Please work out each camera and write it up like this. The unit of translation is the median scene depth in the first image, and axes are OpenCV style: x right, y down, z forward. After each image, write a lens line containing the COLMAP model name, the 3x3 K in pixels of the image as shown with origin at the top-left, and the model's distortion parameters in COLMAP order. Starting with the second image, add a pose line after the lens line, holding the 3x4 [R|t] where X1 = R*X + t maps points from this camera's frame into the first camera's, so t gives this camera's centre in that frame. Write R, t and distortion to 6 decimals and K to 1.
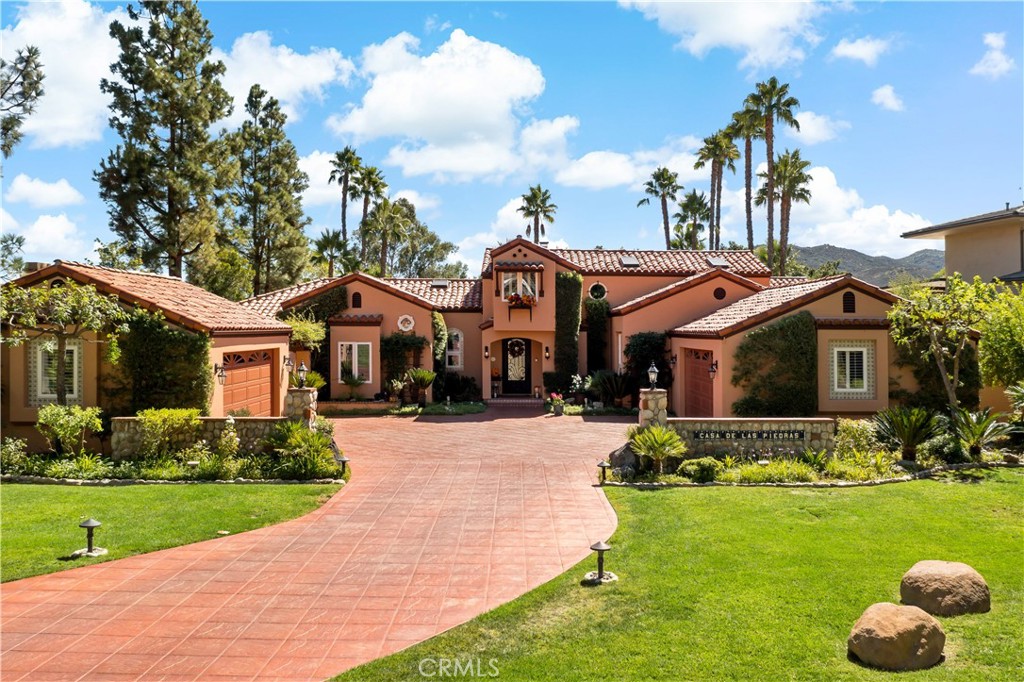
lens RADIAL K [[893.5, 0, 541.6], [0, 893.5, 329.5], [0, 0, 1]] dist [-0.023980, 0.003133]
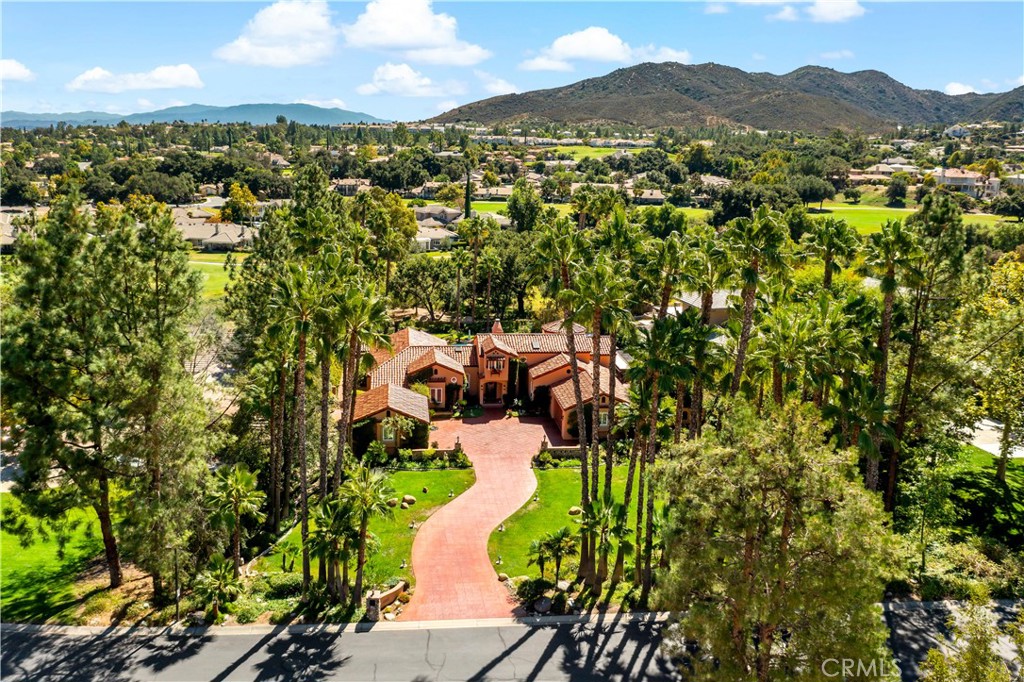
lens RADIAL K [[812.4, 0, 512.0], [0, 812.4, 341.0], [0, 0, 1]] dist [-0.007612, -0.009051]
pose [[0.995521, 0.007829, 0.094219, -0.207695], [-0.027489, 0.977480, 0.209230, -0.636974], [-0.090459, -0.210883, 0.973317, -1.376672]]
